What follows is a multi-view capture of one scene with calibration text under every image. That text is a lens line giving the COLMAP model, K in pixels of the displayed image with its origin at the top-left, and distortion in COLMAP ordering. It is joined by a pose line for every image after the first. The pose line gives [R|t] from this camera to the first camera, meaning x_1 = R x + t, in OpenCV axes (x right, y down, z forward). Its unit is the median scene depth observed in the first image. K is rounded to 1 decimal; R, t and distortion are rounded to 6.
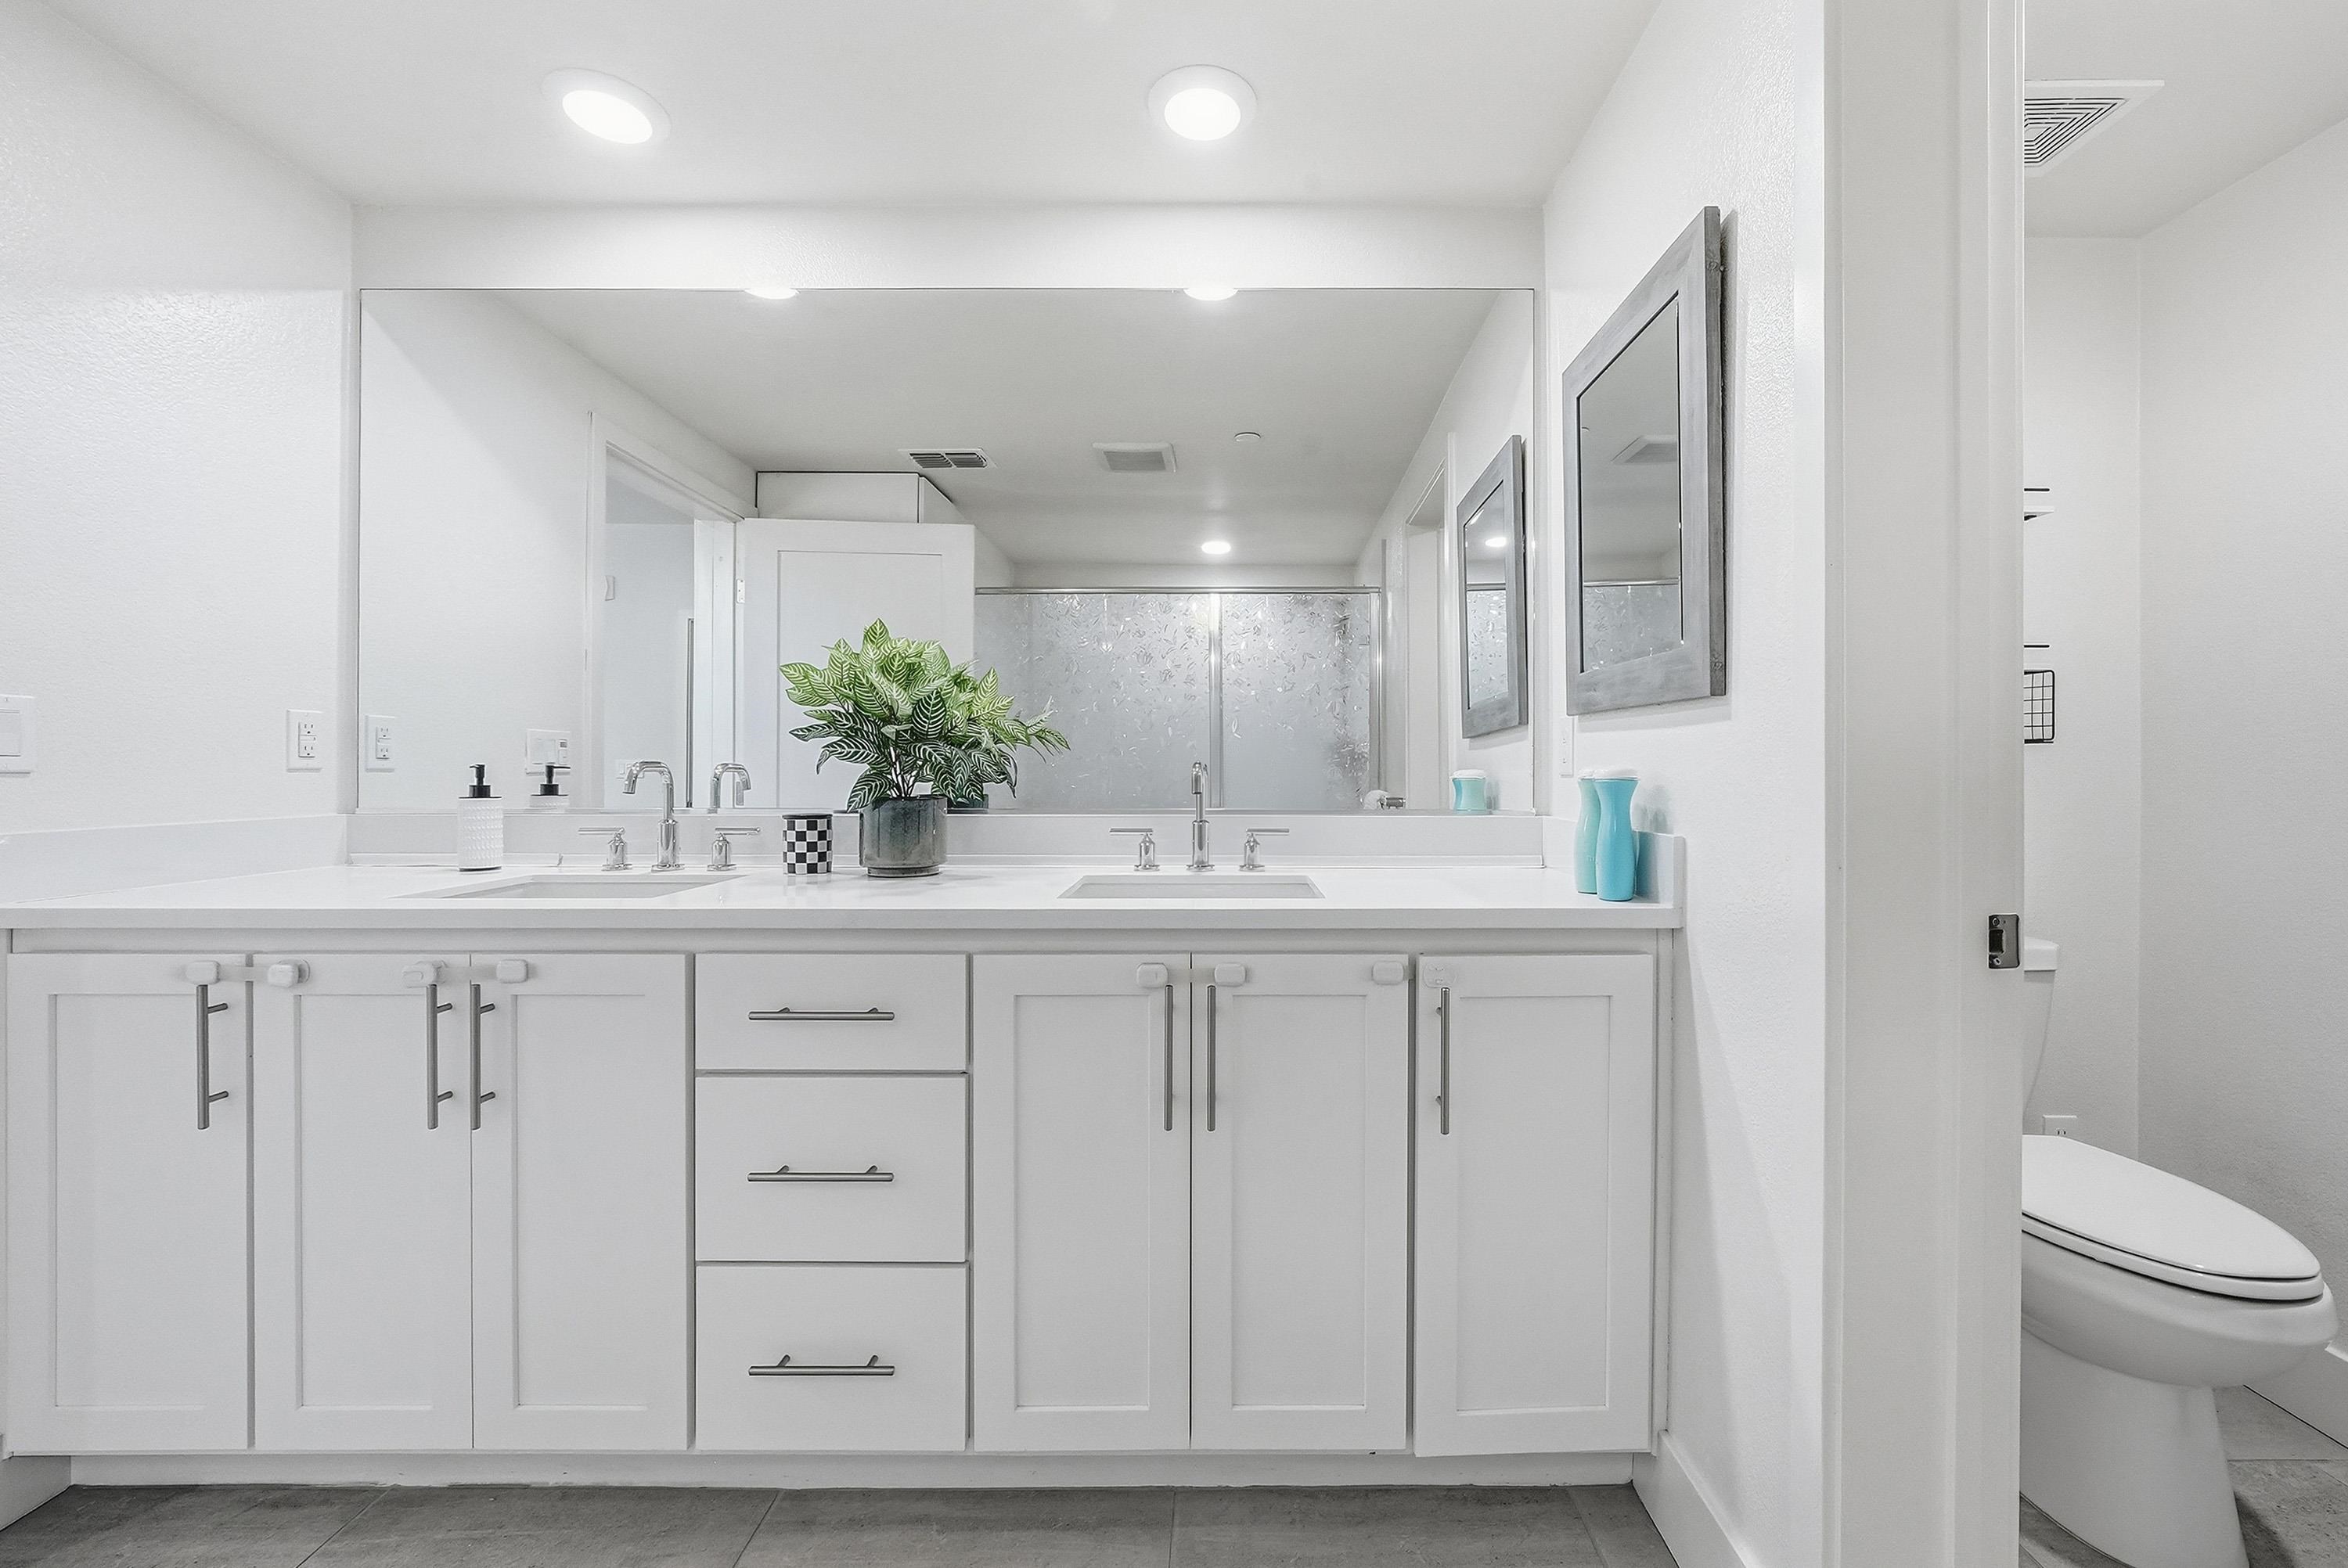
lens RADIAL K [[929.8, 0, 1173.0], [0, 929.8, 779.4], [0, 0, 1]] dist [-0.003143, 0.000183]
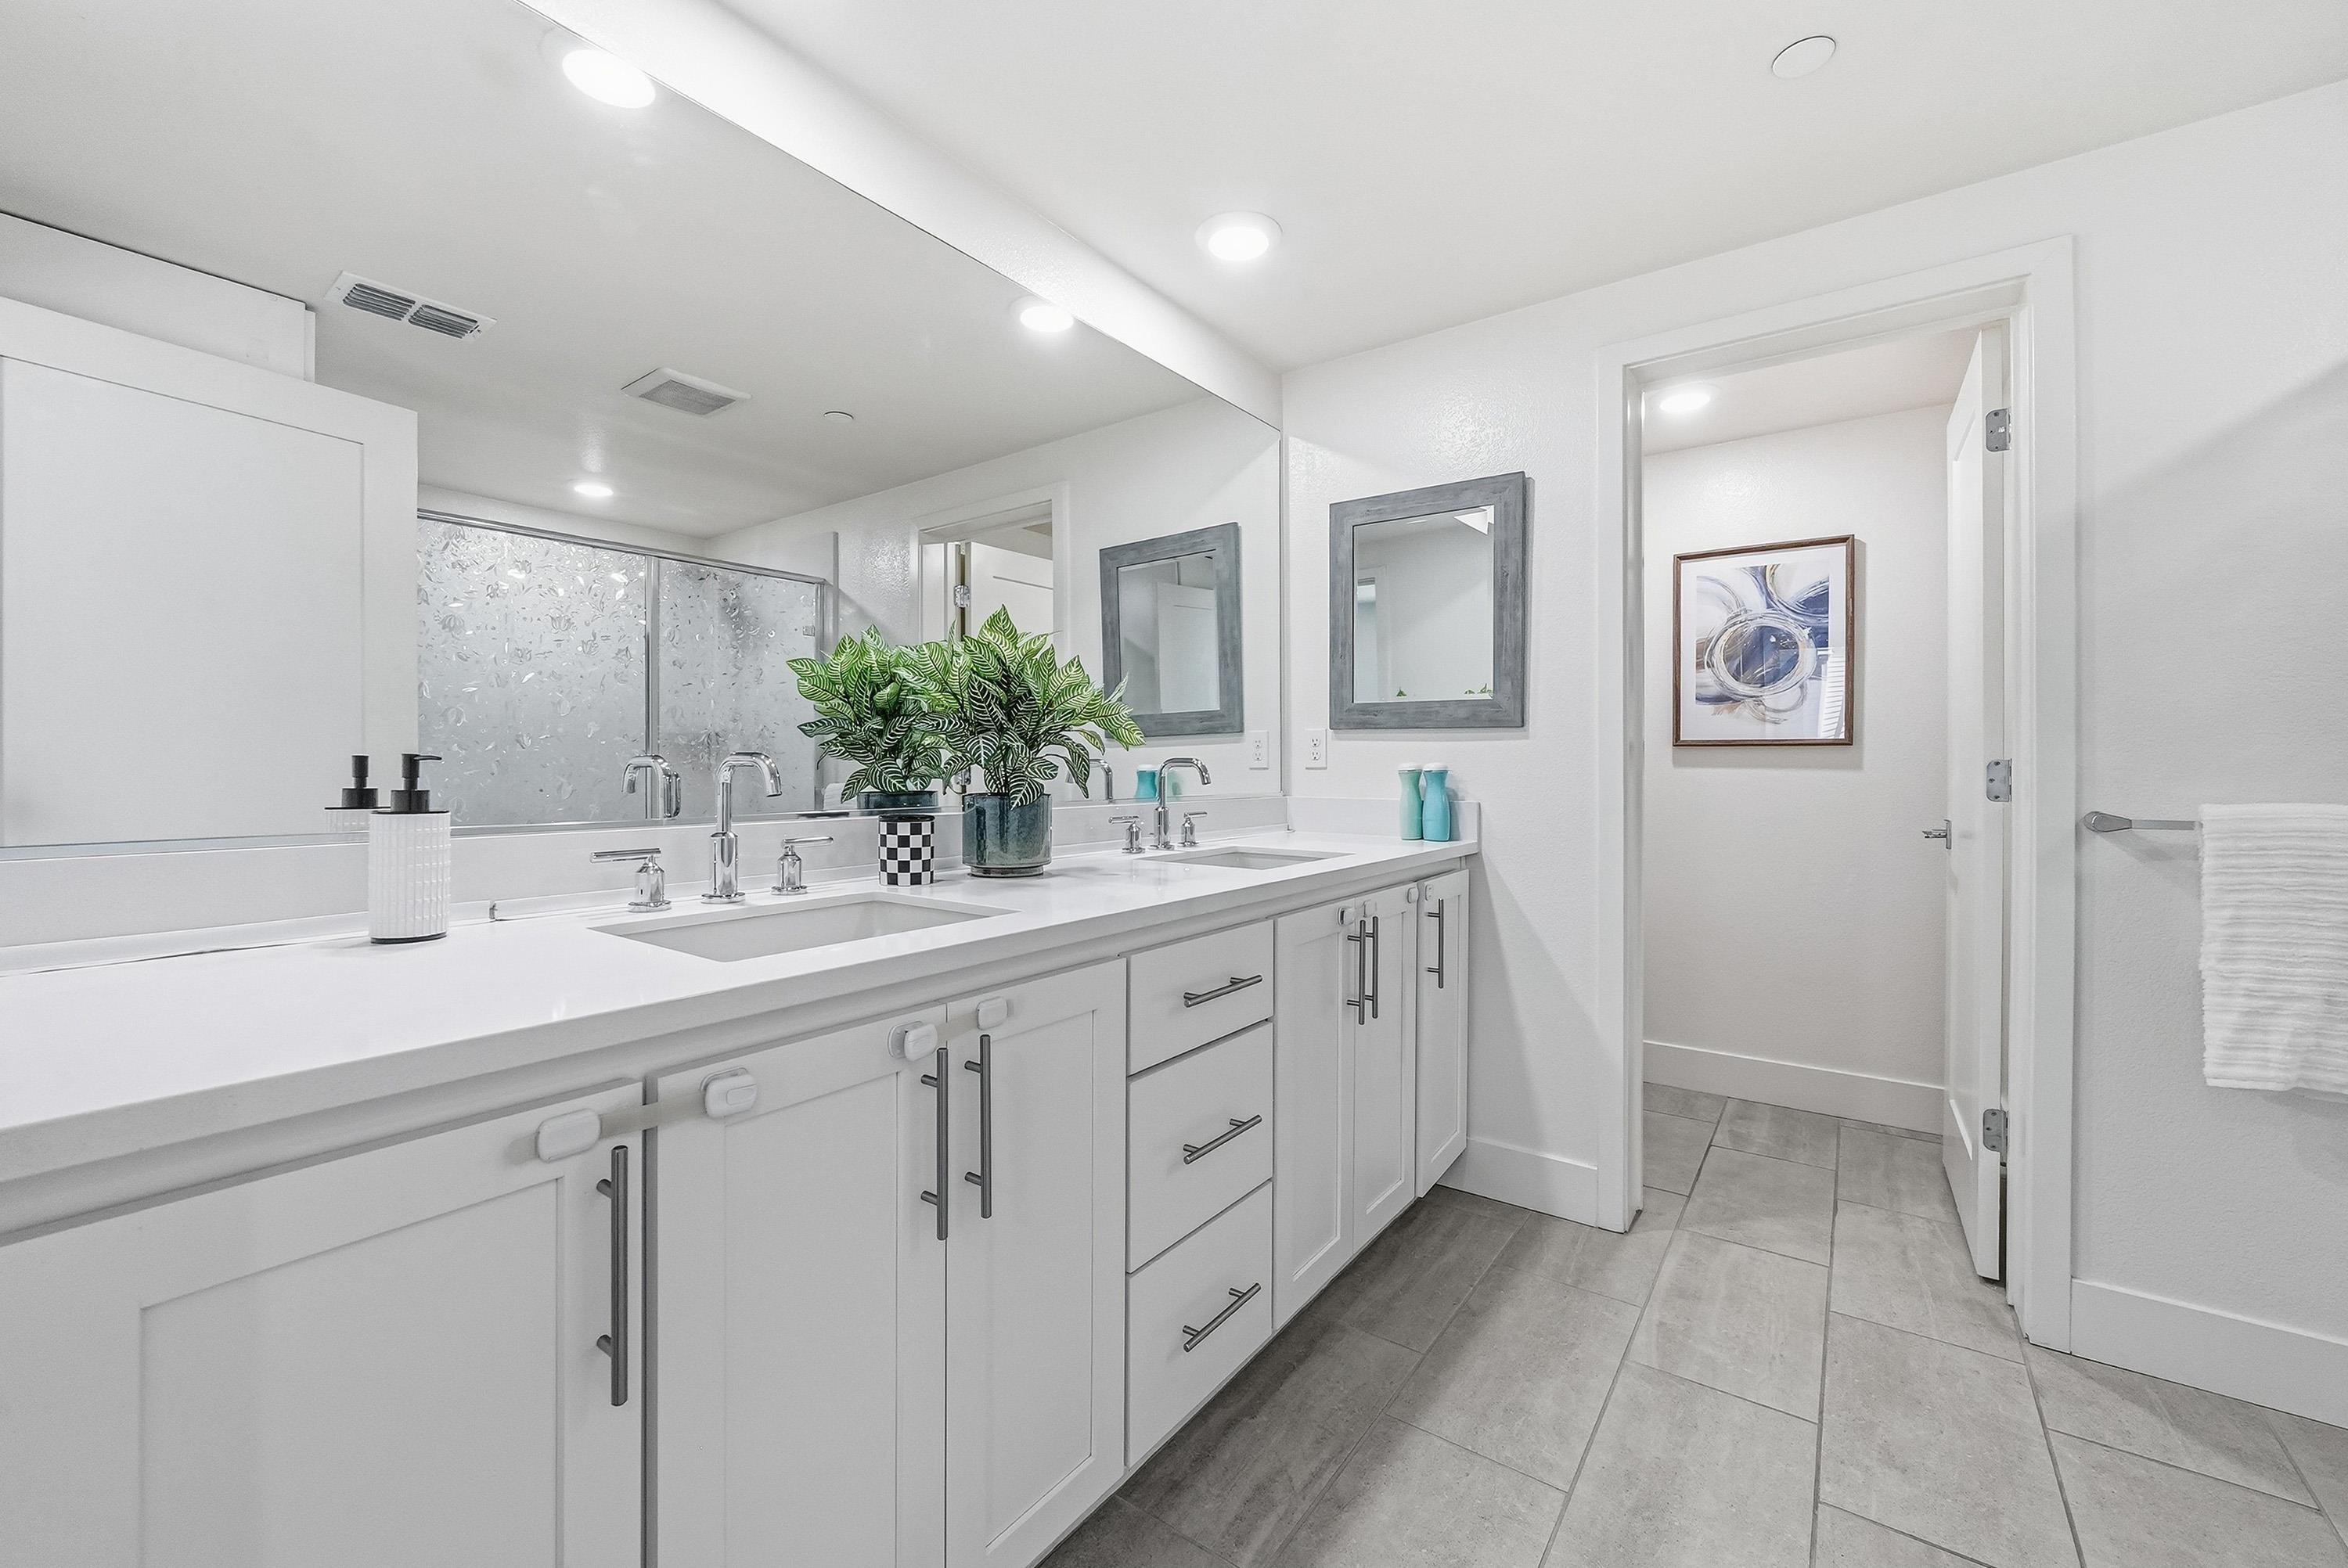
lens RADIAL K [[929.8, 0, 1171.0], [0, 929.8, 773.8], [0, 0, 1]] dist [-0.003143, 0.000183]
pose [[0.602159, -0.006979, 0.798346, -1.216258], [0.004574, 0.999976, 0.005292, -0.006793], [-0.798363, 0.000465, 0.602176, 0.370020]]
